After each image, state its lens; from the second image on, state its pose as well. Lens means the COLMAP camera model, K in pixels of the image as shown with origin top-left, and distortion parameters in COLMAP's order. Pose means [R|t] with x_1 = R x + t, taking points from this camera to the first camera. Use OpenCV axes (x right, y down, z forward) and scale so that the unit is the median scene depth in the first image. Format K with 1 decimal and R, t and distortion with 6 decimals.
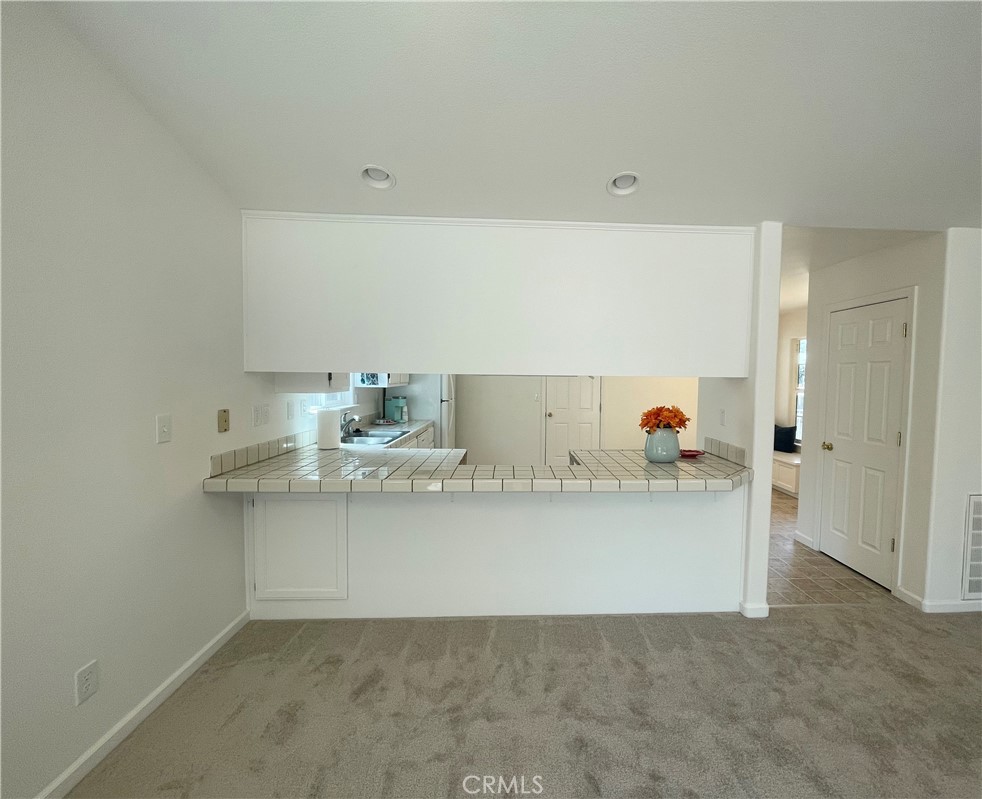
lens RADIAL K [[432.2, 0, 533.6], [0, 432.2, 411.2], [0, 0, 1]] dist [0.001867, 0.000343]
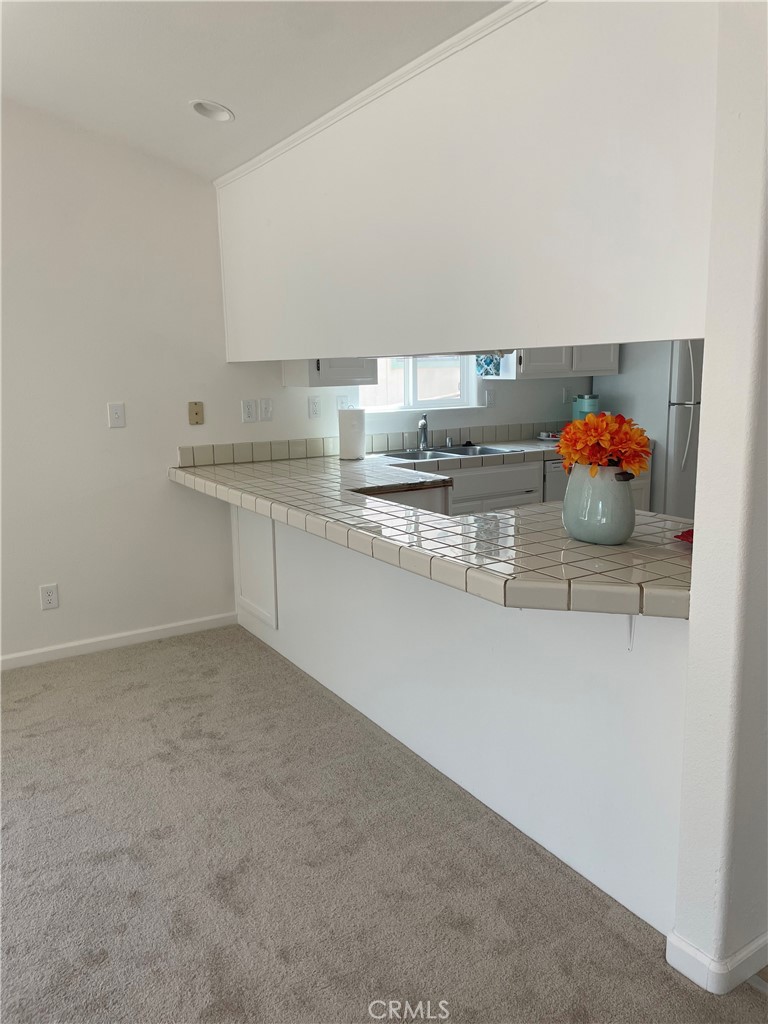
lens RADIAL K [[778.3, 0, 384.0], [0, 778.3, 512.0], [0, 0, 1]] dist [0.089766, -0.127409]
pose [[0.472598, 0.137501, -0.870485, 0.904554], [-0.044375, 0.990213, 0.132321, -0.009061], [0.880160, -0.023907, 0.474075, 0.424623]]
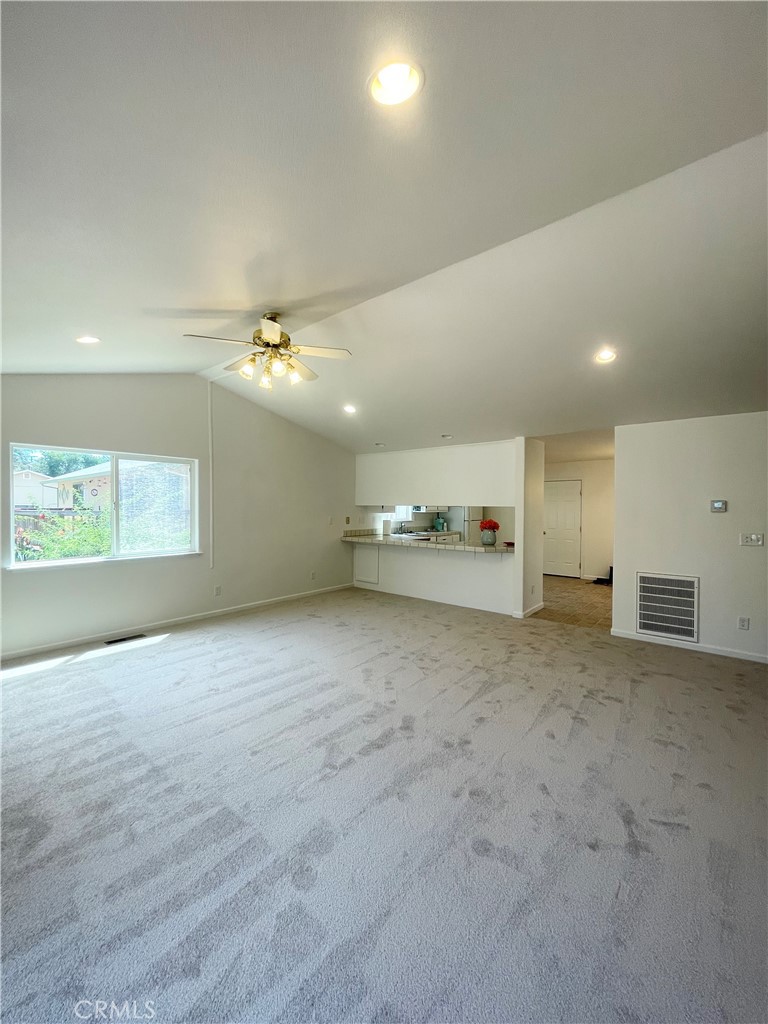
lens RADIAL K [[415.0, 0, 384.0], [0, 415.0, 512.0], [0, 0, 1]] dist [-0.004142, 0.000366]
pose [[0.724022, 0.000980, -0.689776, 1.393523], [-0.051124, 0.997325, -0.052245, 0.090331], [0.687880, 0.073090, 0.722135, -0.926136]]
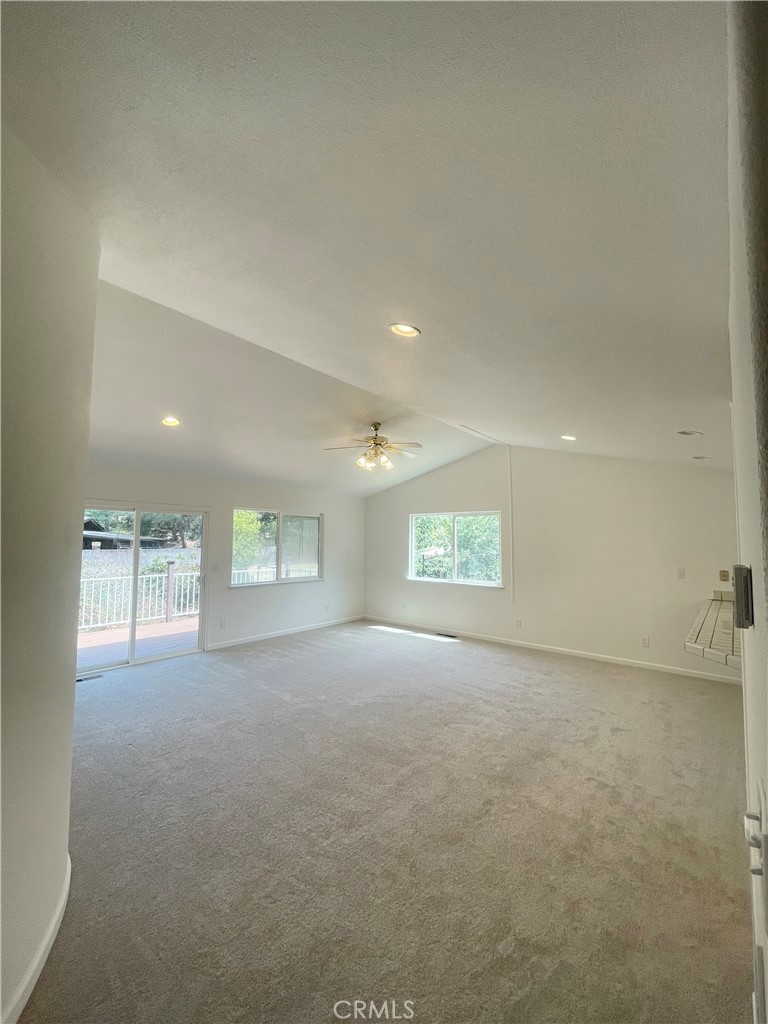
lens RADIAL K [[415.0, 0, 384.0], [0, 415.0, 512.0], [0, 0, 1]] dist [-0.004142, 0.000366]
pose [[-0.684314, -0.071210, -0.725702, 1.608902], [-0.082100, 0.996416, -0.020355, -0.092384], [0.724550, 0.045651, -0.687708, 0.964816]]
